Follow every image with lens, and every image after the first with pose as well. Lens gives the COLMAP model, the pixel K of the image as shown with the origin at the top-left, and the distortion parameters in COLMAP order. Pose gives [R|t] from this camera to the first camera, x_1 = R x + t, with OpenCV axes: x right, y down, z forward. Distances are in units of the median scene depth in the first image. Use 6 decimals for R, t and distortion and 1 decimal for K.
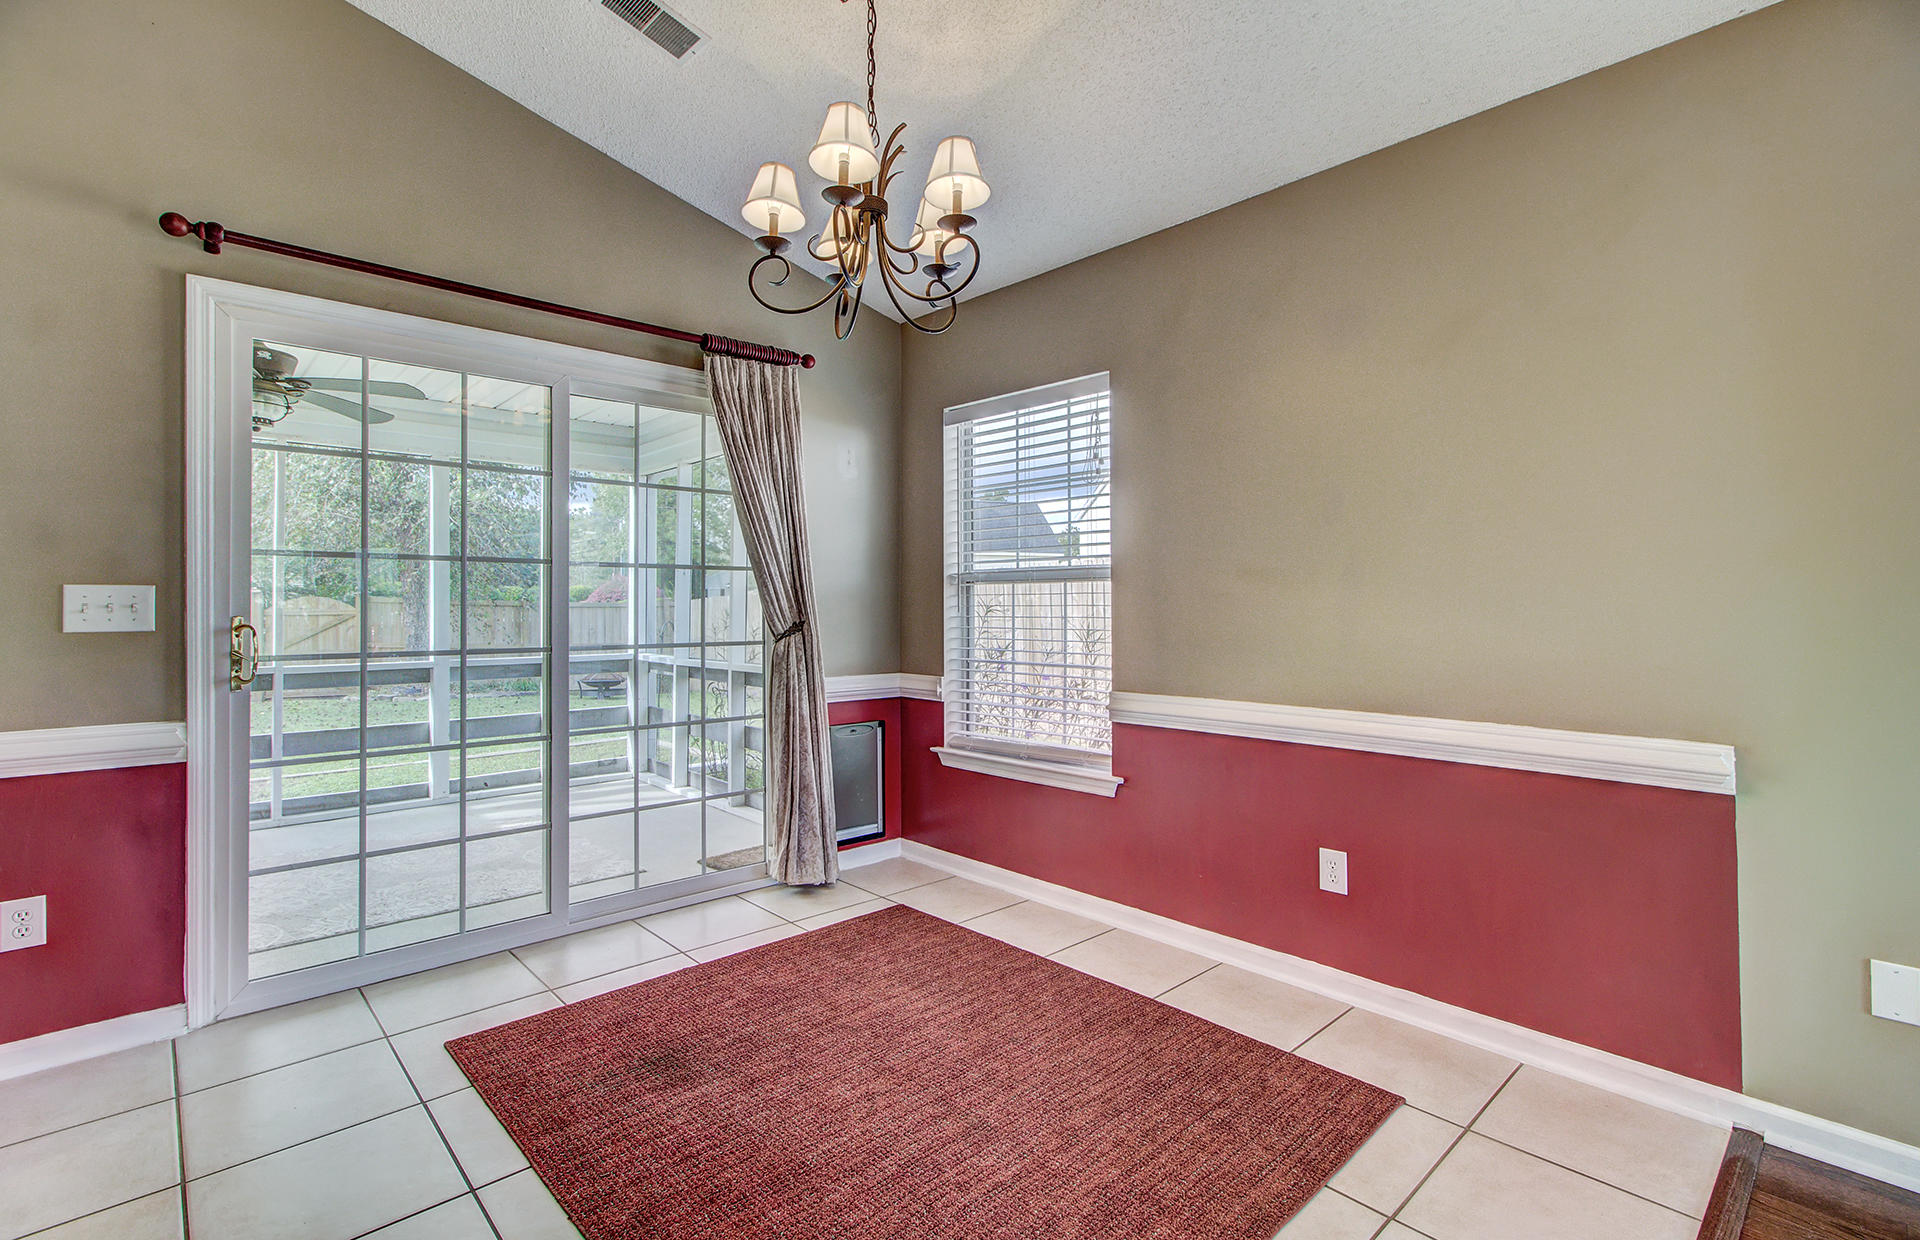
lens RADIAL K [[879.8, 0, 950.5], [0, 879.8, 592.7], [0, 0, 1]] dist [-0.005724, 0.001916]
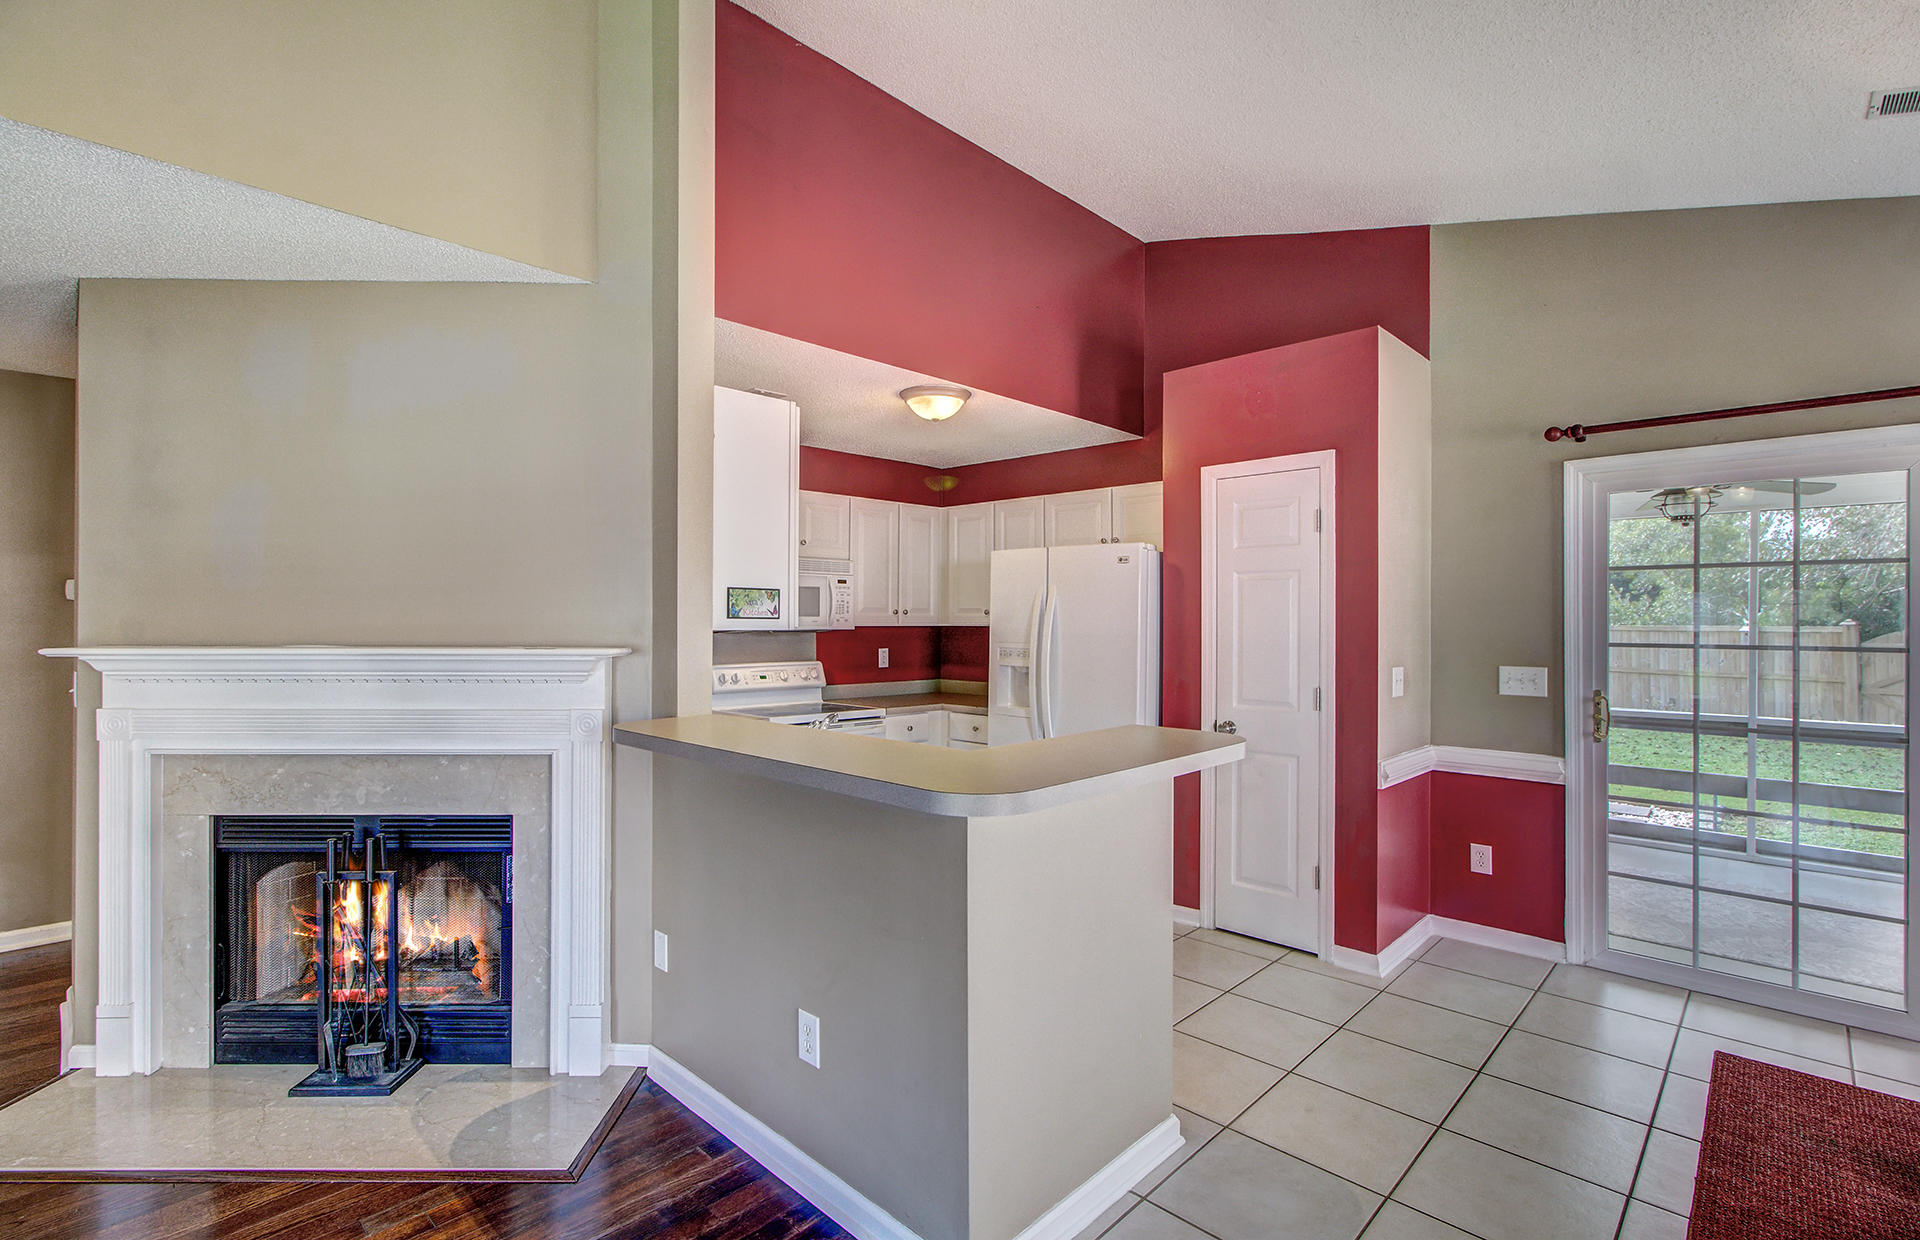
lens RADIAL K [[879.8, 0, 953.0], [0, 879.8, 622.1], [0, 0, 1]] dist [-0.005724, 0.001916]
pose [[0.053373, 0.004447, -0.998565, 0.415816], [0.012256, 0.999912, 0.005108, -0.077717], [0.998499, -0.012511, 0.053314, -0.094749]]
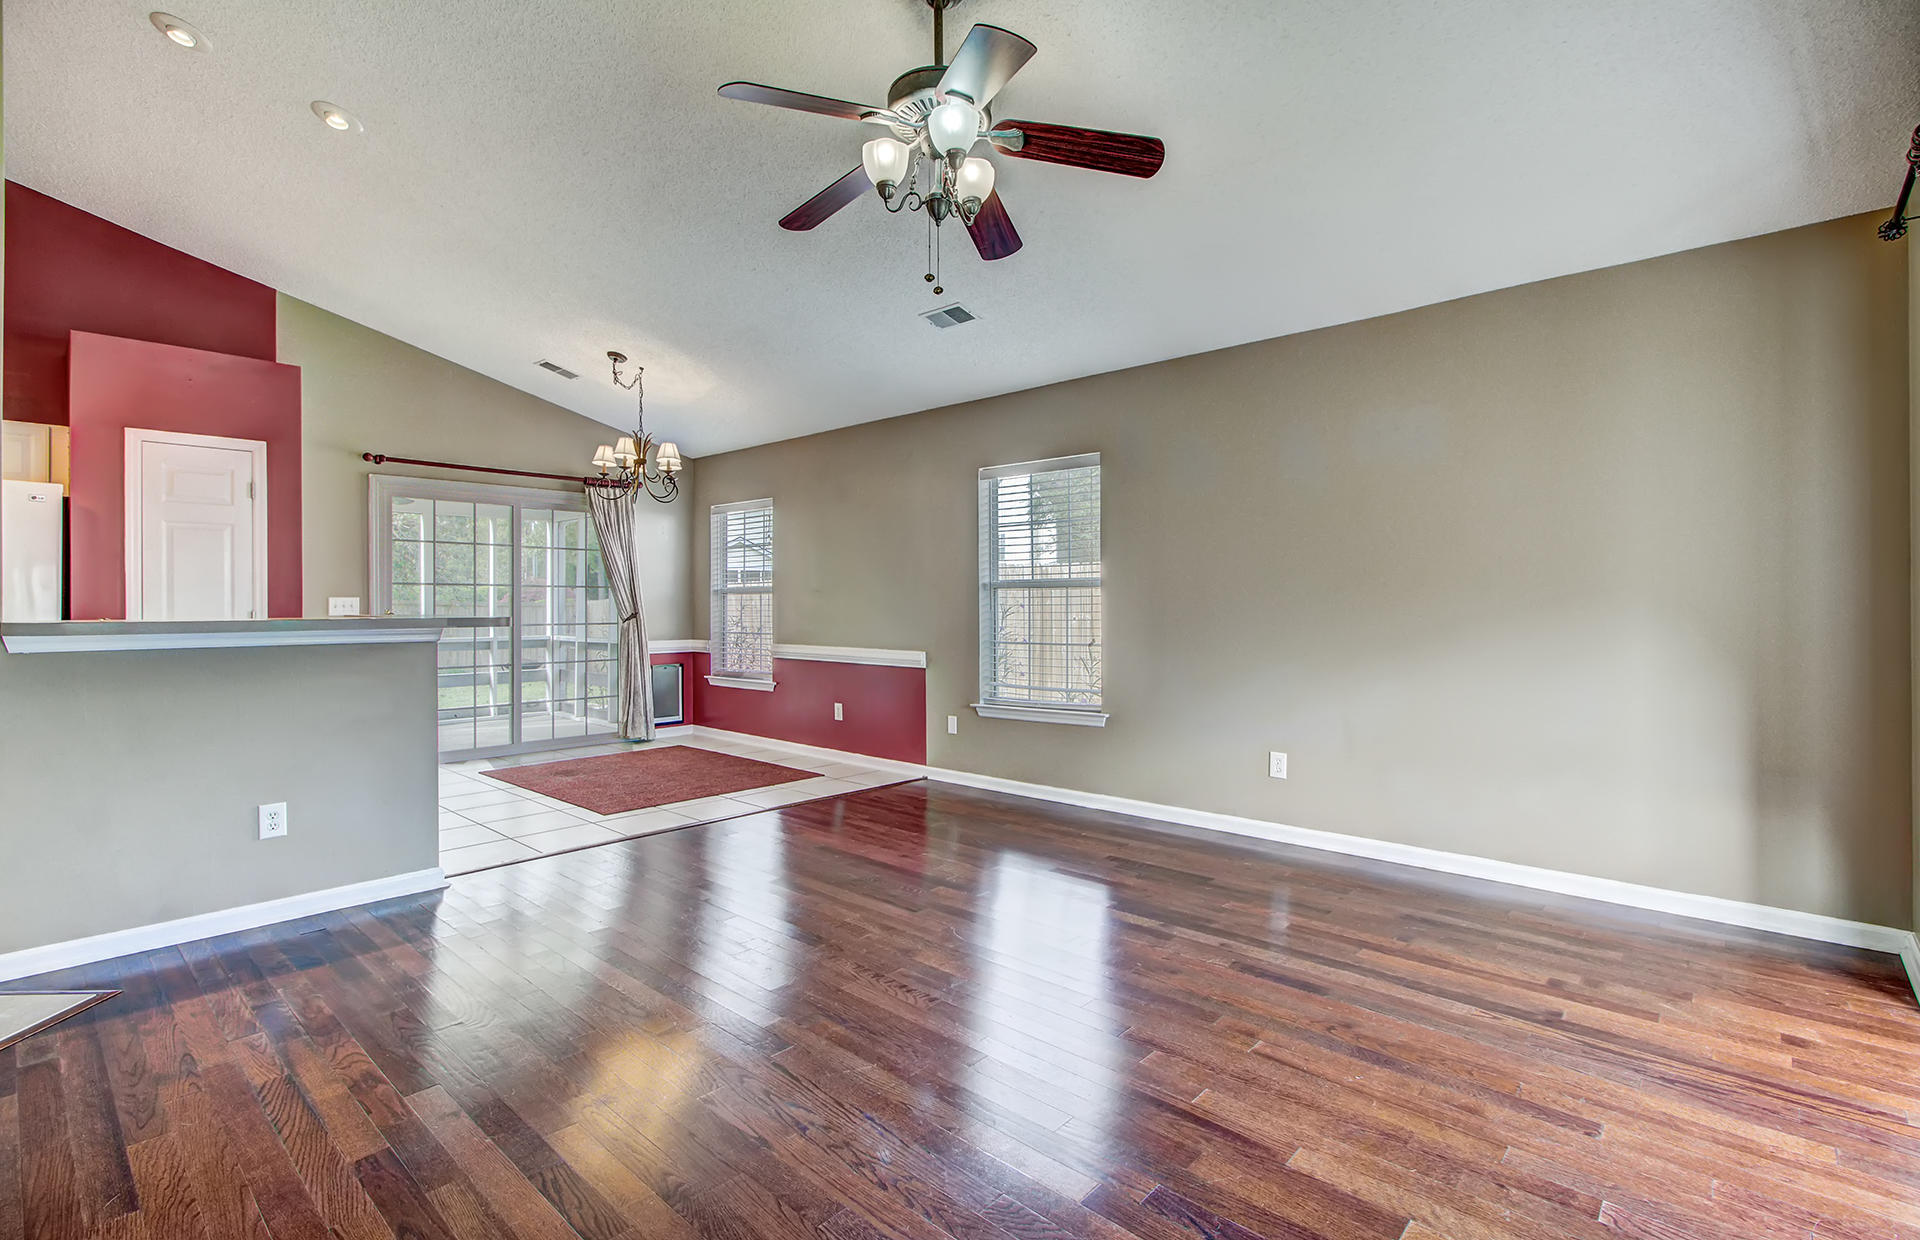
lens RADIAL K [[879.8, 0, 942.5], [0, 879.8, 599.7], [0, 0, 1]] dist [-0.005724, 0.001916]
pose [[0.997104, 0.001045, 0.076040, 0.420134], [-0.001763, 0.999954, 0.009375, -0.020028], [-0.076026, -0.009482, 0.997061, -1.188720]]
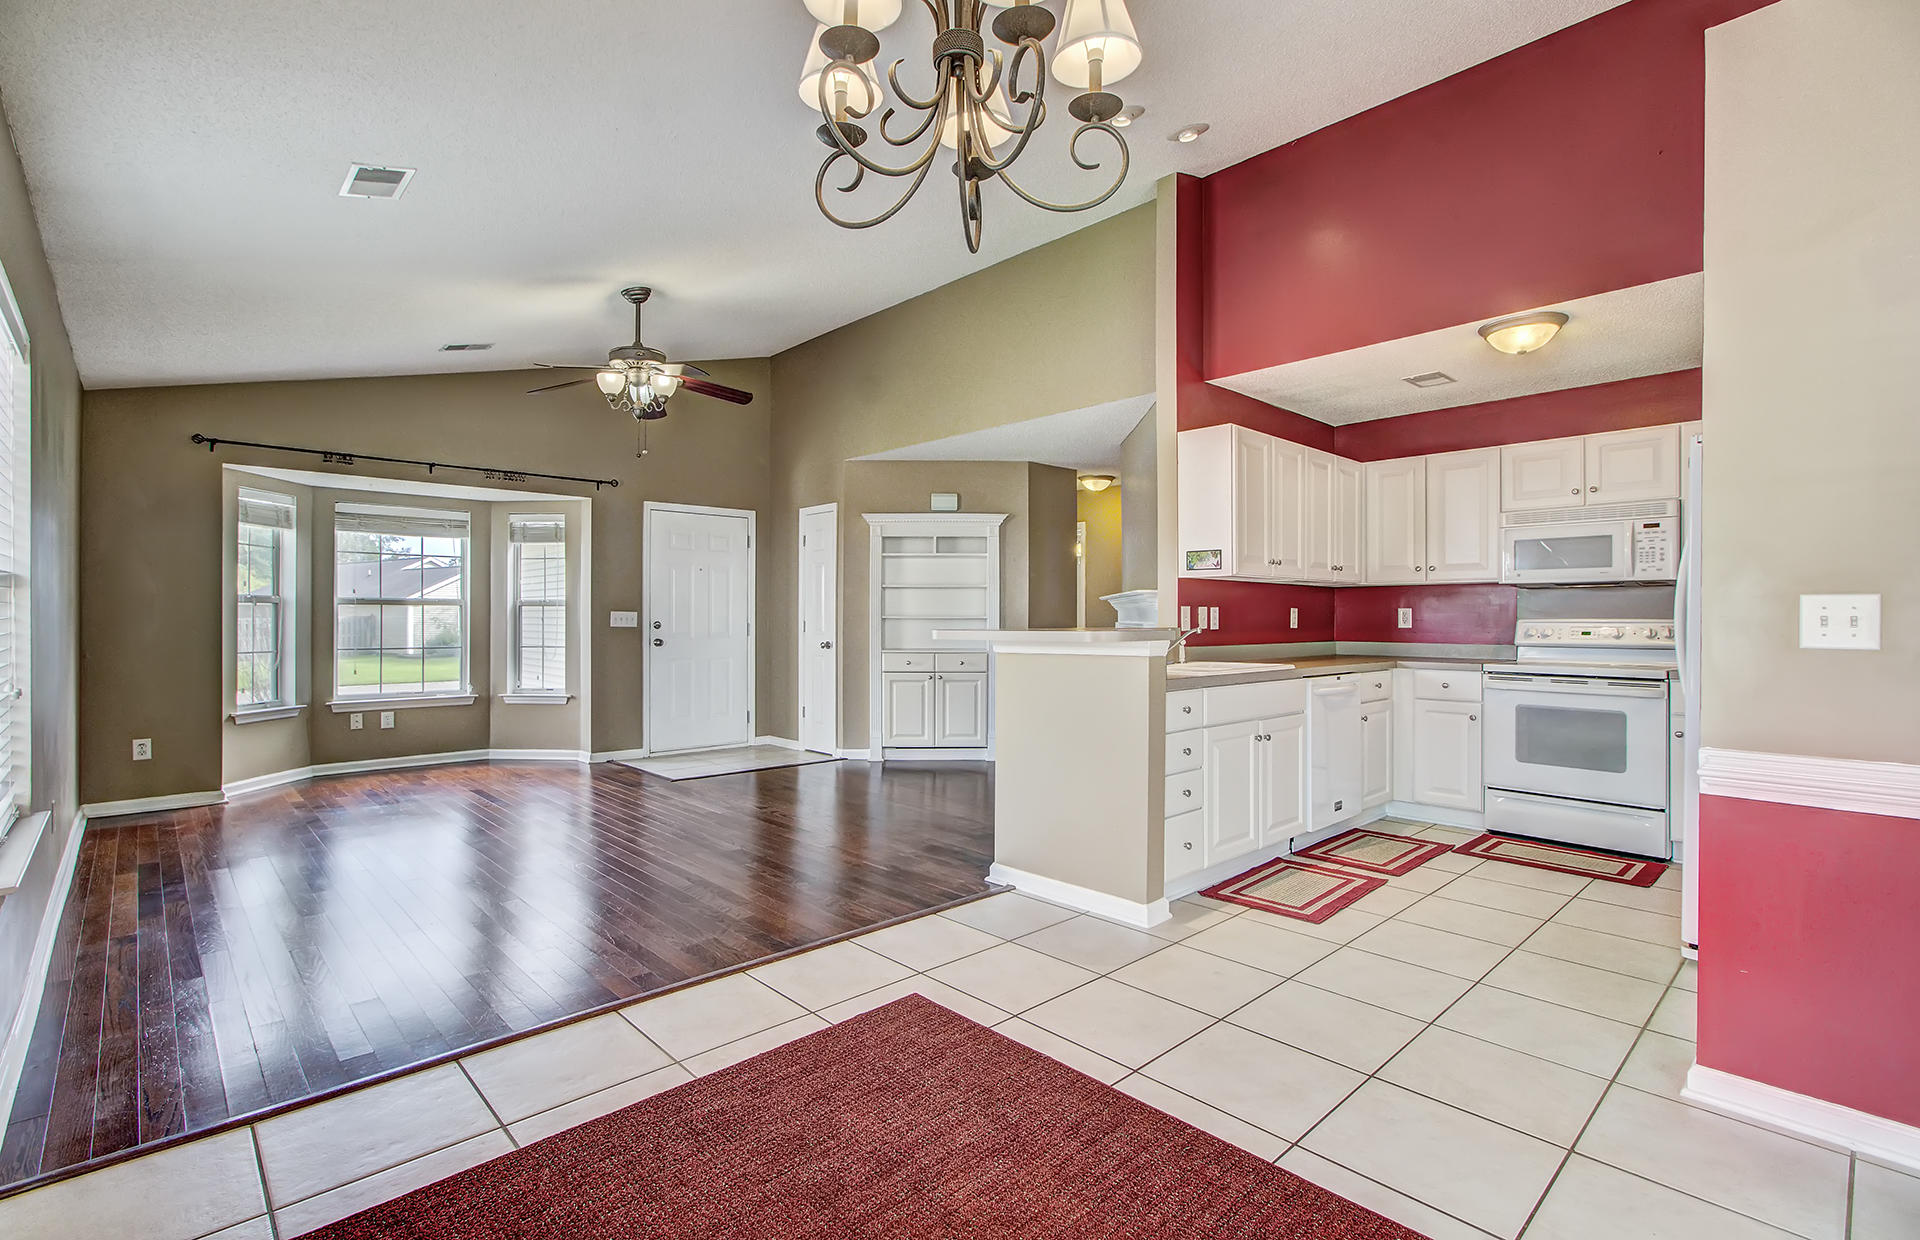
lens RADIAL K [[879.8, 0, 953.5], [0, 879.8, 623.1], [0, 0, 1]] dist [-0.005724, 0.001916]
pose [[-0.999976, 0.002975, -0.006284, -0.052815], [0.003033, 0.999952, -0.009321, 0.014112], [0.006256, -0.009340, -0.999937, 1.102674]]
